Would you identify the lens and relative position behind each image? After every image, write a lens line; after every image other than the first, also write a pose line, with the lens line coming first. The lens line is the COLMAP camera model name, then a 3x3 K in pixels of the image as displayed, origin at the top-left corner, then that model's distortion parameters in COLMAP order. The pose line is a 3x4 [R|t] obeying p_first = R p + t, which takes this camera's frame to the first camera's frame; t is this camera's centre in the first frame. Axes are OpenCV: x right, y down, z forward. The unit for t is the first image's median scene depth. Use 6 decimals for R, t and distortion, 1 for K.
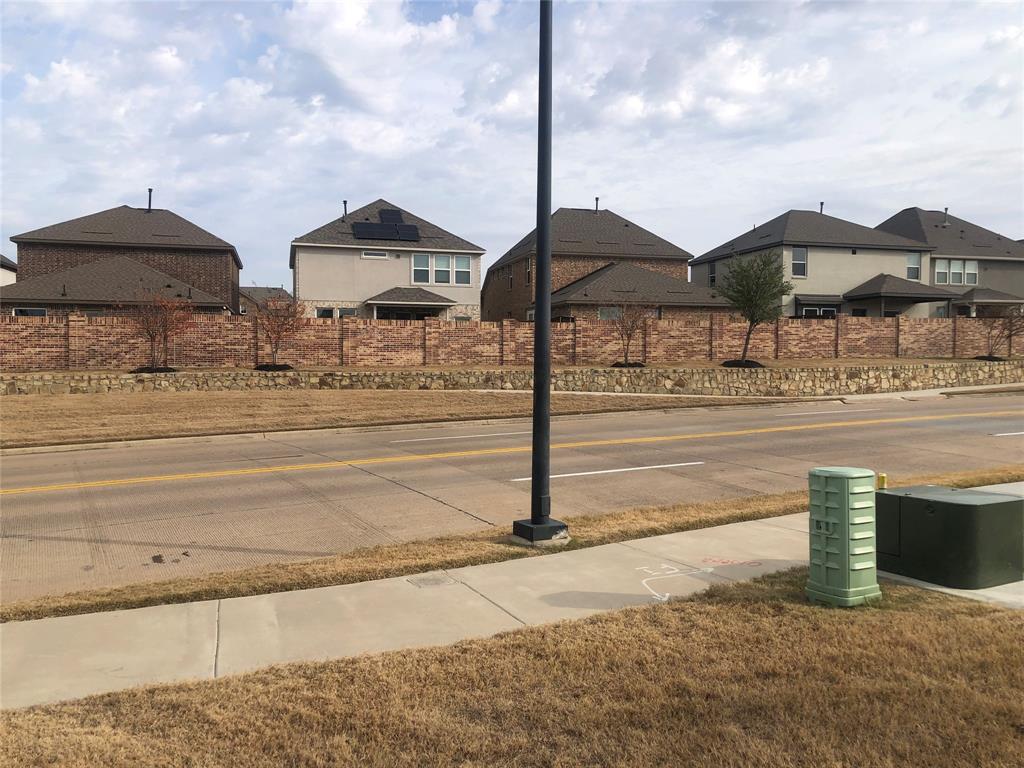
lens RADIAL K [[827.8, 0, 512.0], [0, 827.8, 383.8], [0, 0, 1]] dist [0.034638, -0.036984]
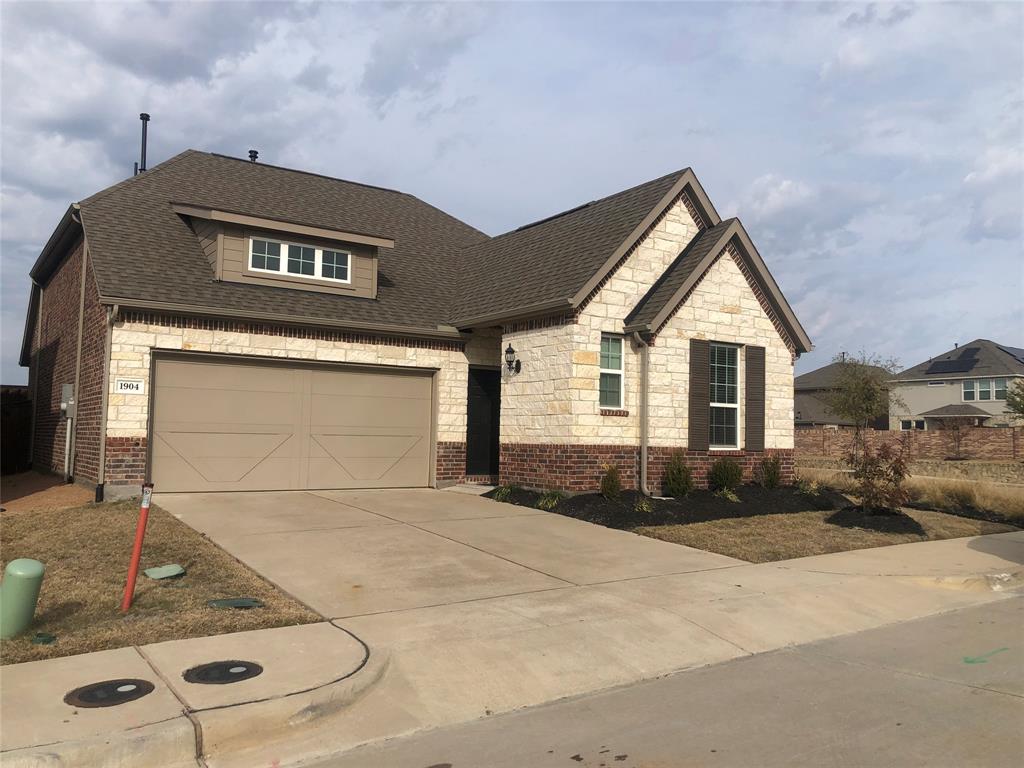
lens RADIAL K [[827.8, 0, 512.2], [0, 827.8, 384.7], [0, 0, 1]] dist [0.034638, -0.036984]
pose [[0.278942, -0.063527, -0.958204, 1.036103], [-0.053260, 0.995250, -0.081488, 0.006070], [0.958830, 0.073764, 0.274234, -0.122421]]
